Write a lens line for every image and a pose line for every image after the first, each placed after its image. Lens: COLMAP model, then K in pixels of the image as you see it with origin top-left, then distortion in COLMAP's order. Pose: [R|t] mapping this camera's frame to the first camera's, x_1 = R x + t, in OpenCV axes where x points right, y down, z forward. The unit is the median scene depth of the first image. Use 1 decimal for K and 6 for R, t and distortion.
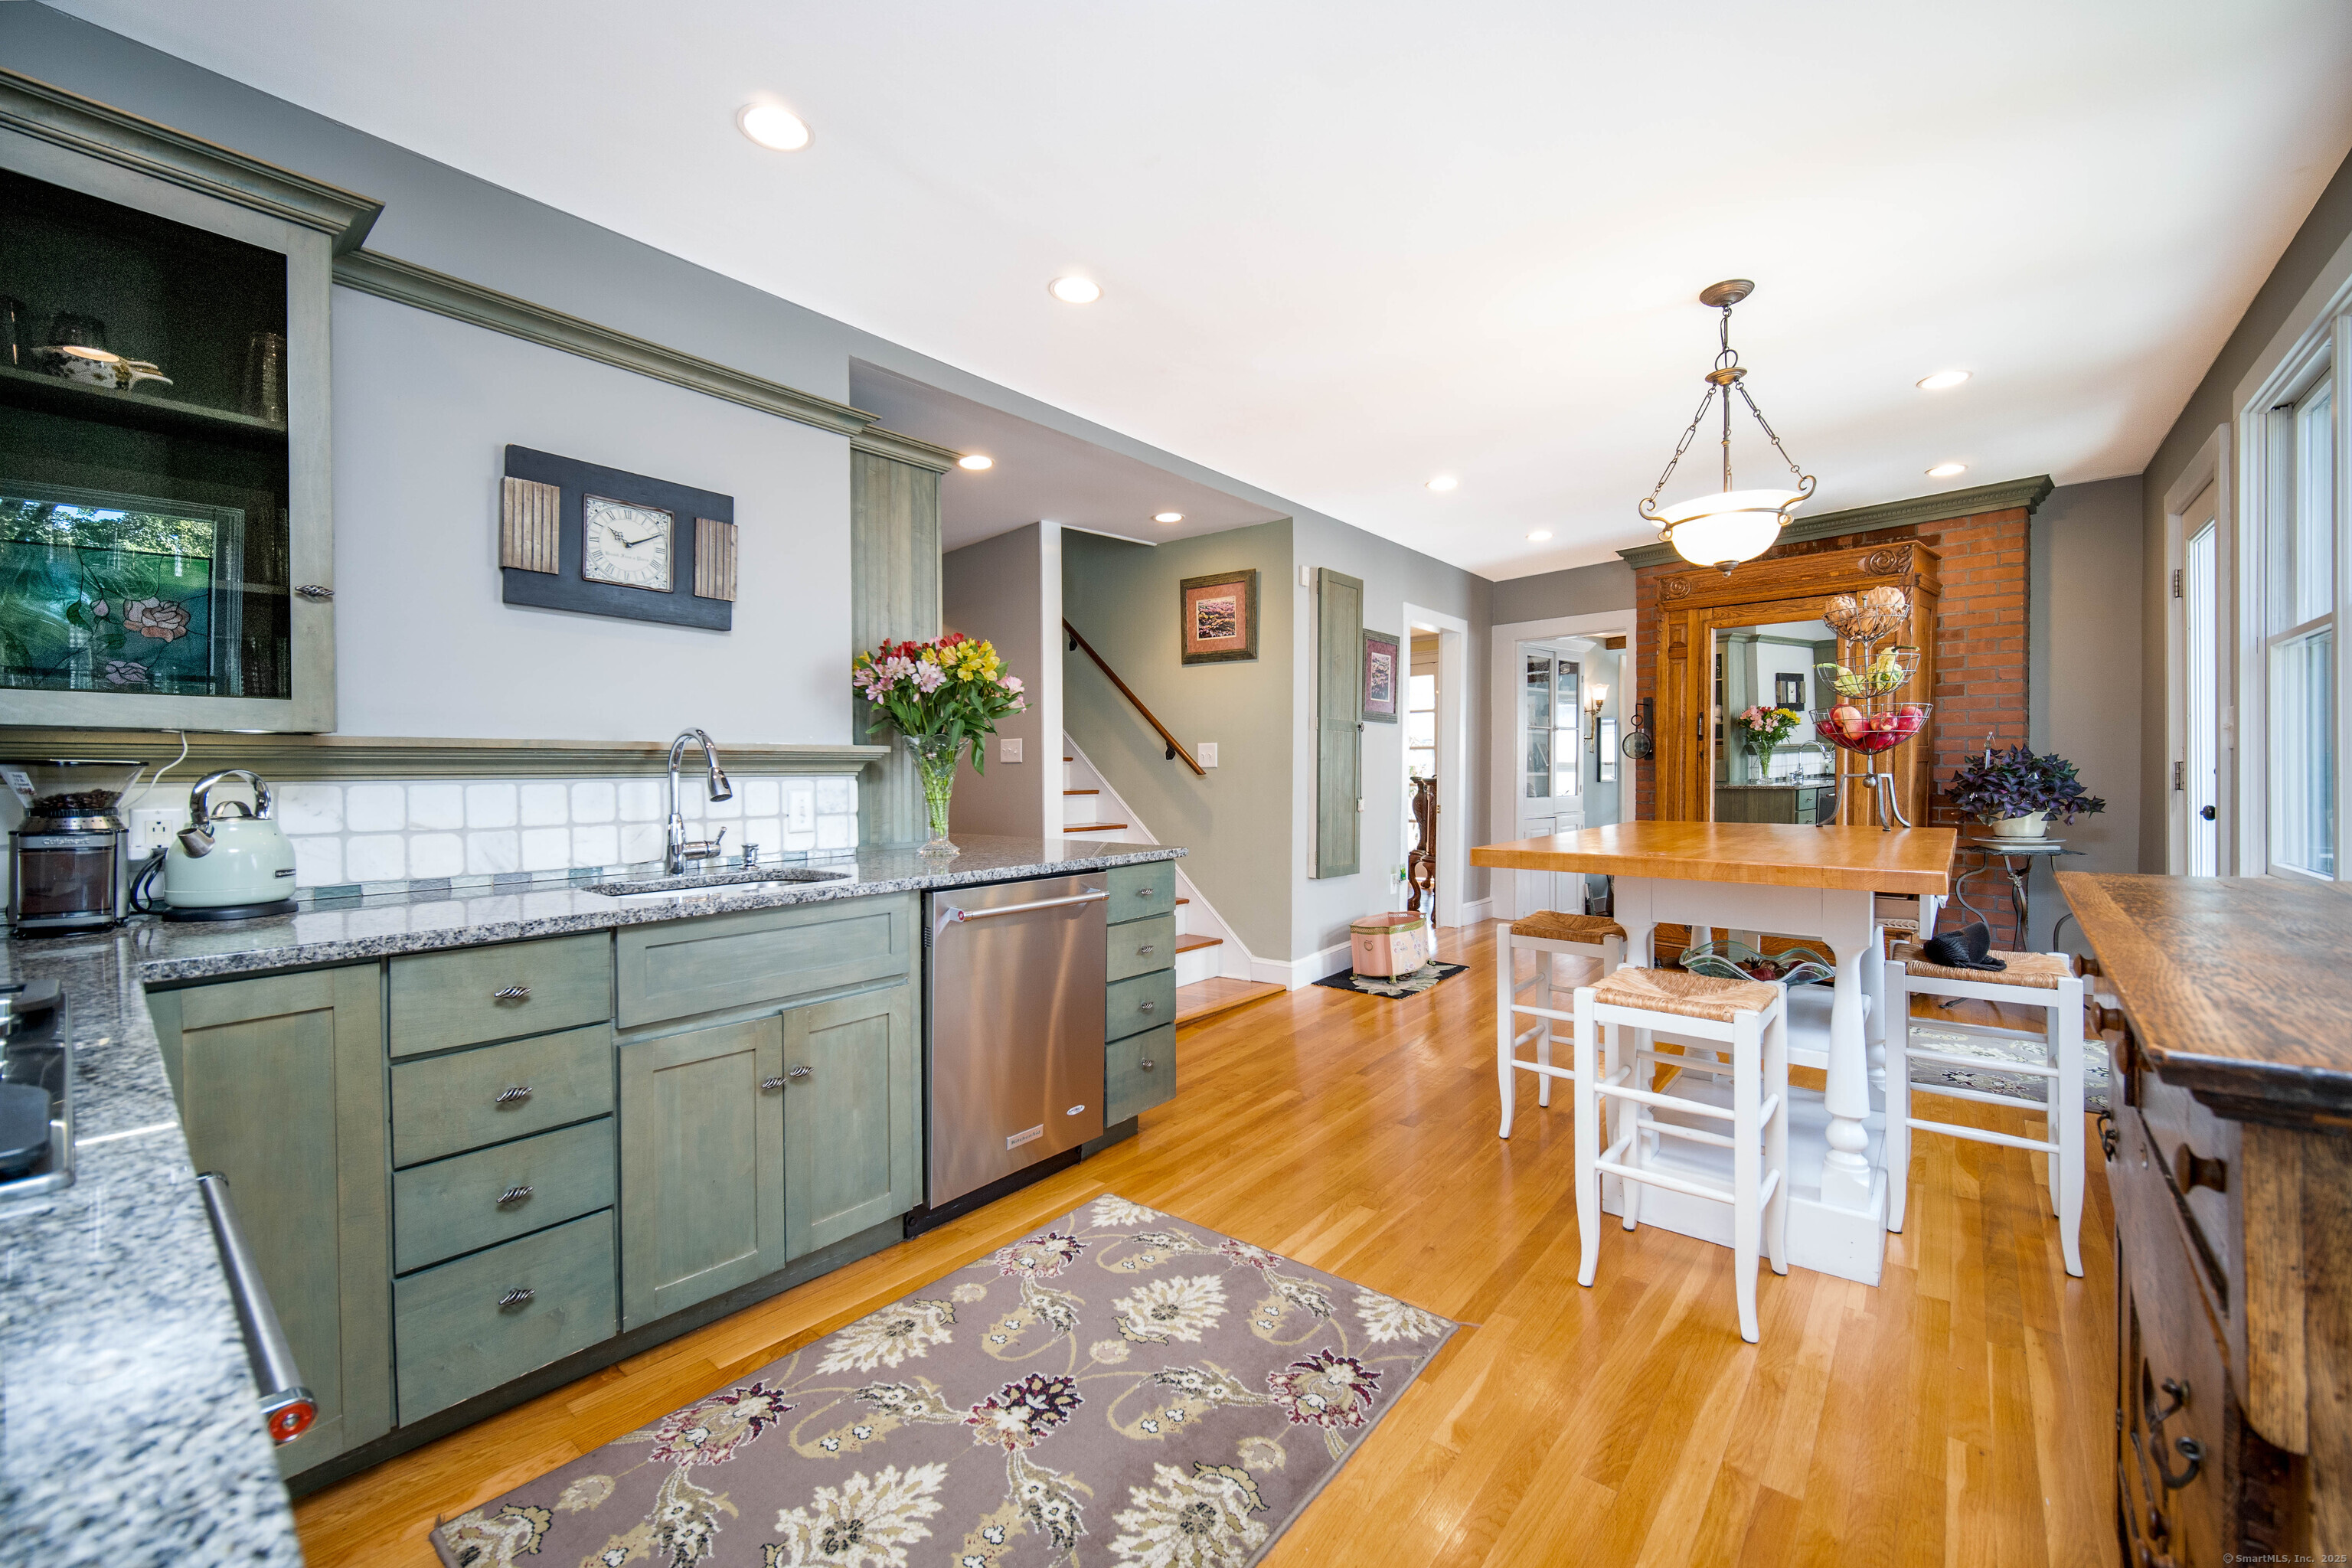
lens RADIAL K [[952.5, 0, 1177.2], [0, 952.5, 779.3], [0, 0, 1]] dist [0.003877, 0.000149]
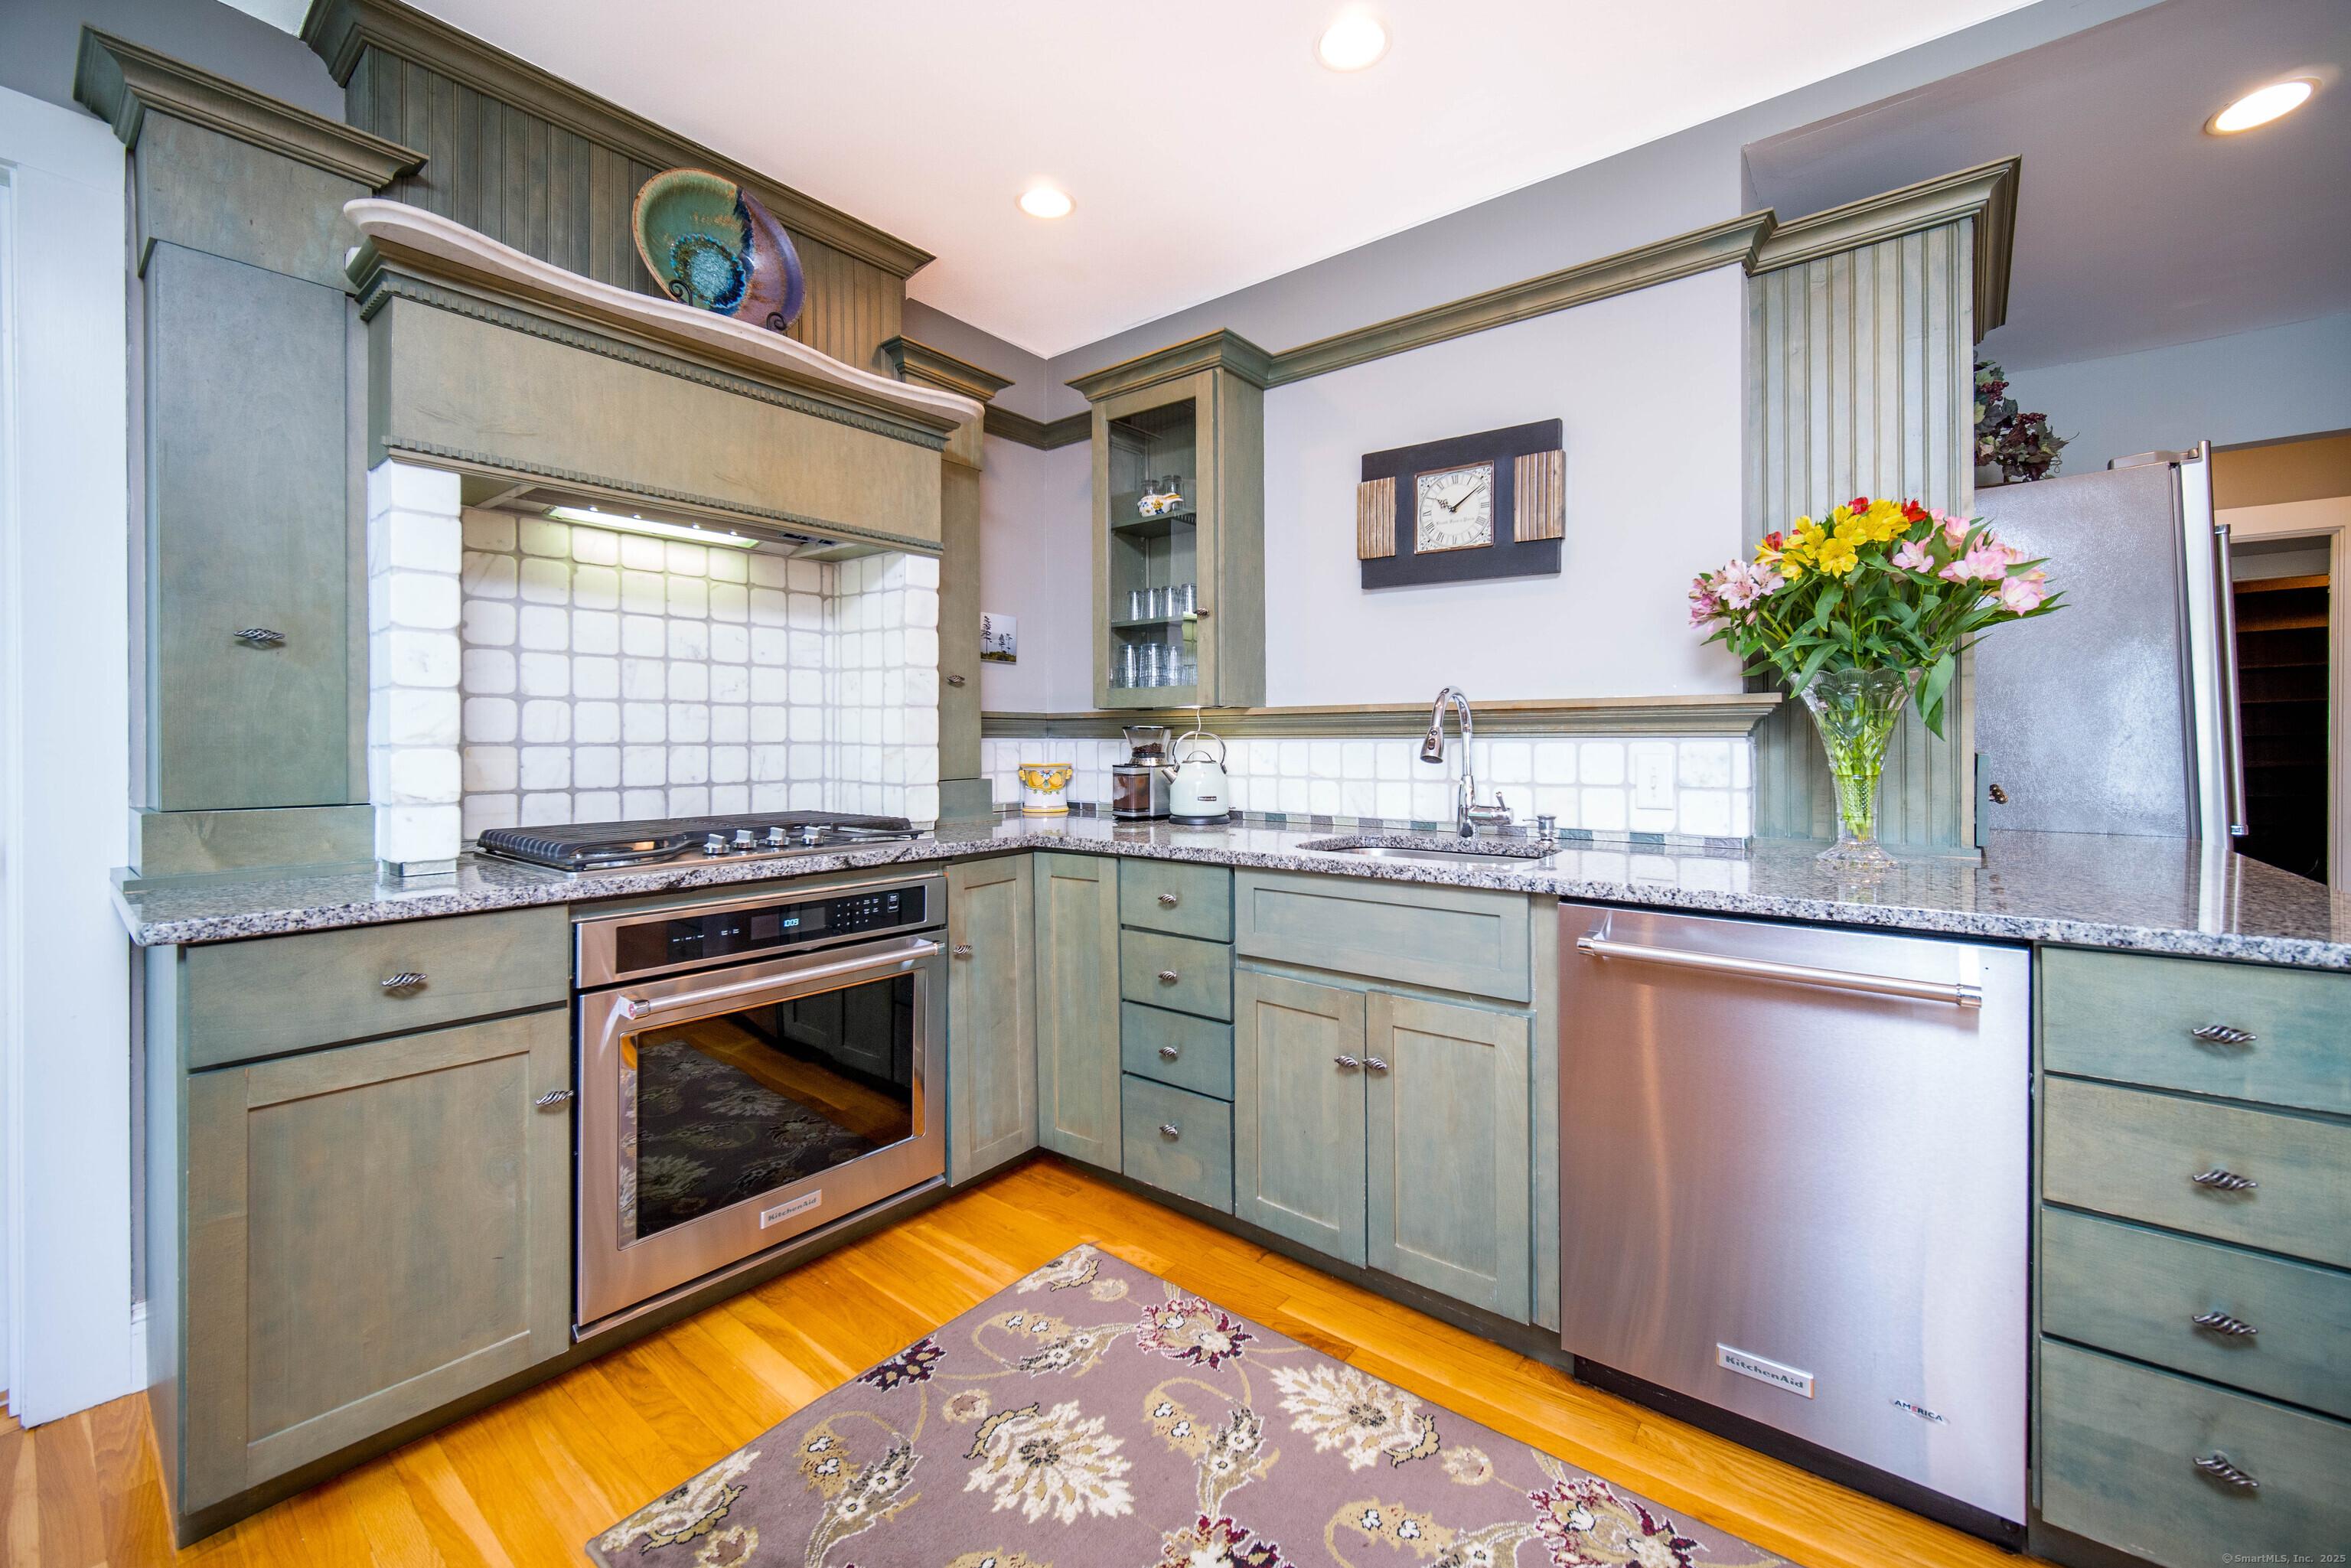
lens RADIAL K [[952.0, 0, 1194.5], [0, 952.0, 740.3], [0, 0, 1]] dist [0.003877, 0.000149]
pose [[0.027911, 0.004830, -0.999599, 0.483209], [-0.006950, 0.999965, 0.004637, -0.001958], [0.999586, 0.006817, 0.027944, 0.776224]]
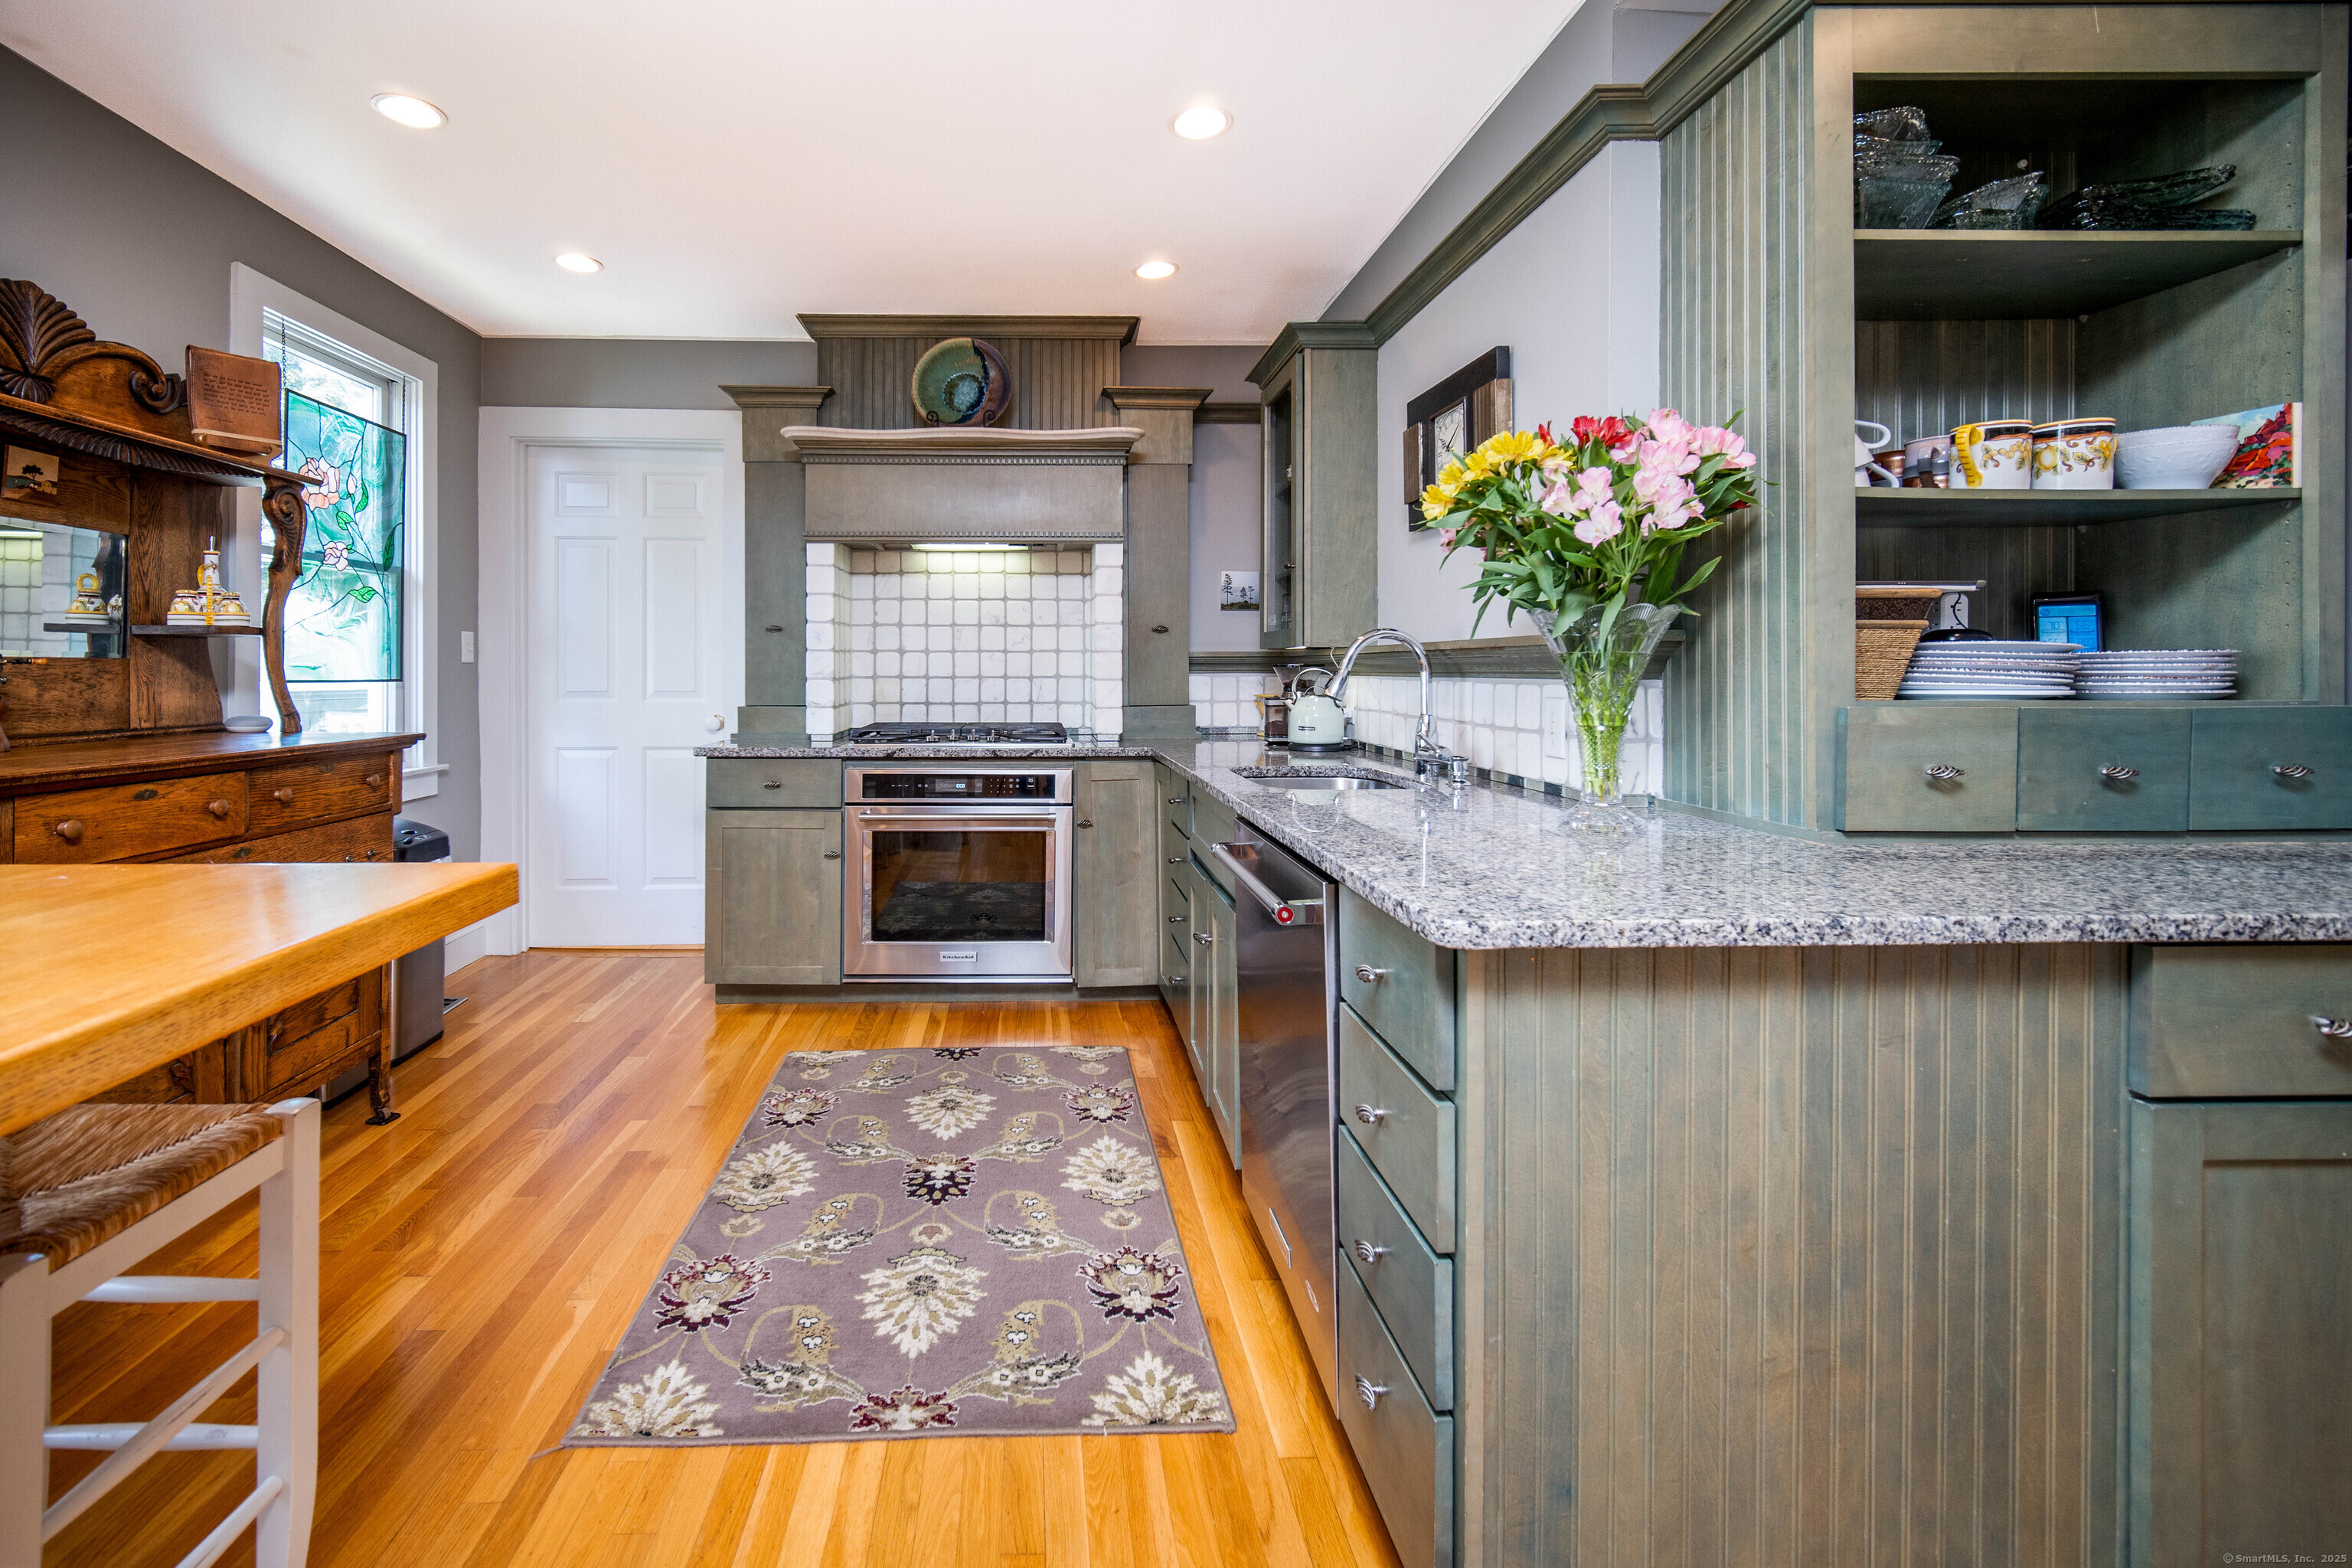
lens RADIAL K [[952.5, 0, 1060.0], [0, 952.5, 668.8], [0, 0, 1]] dist [0.003877, 0.000149]
pose [[-0.738484, 0.003662, -0.674261, 0.466976], [-0.002253, 0.999966, 0.007899, -0.019246], [0.674268, 0.007353, -0.738450, 1.659231]]
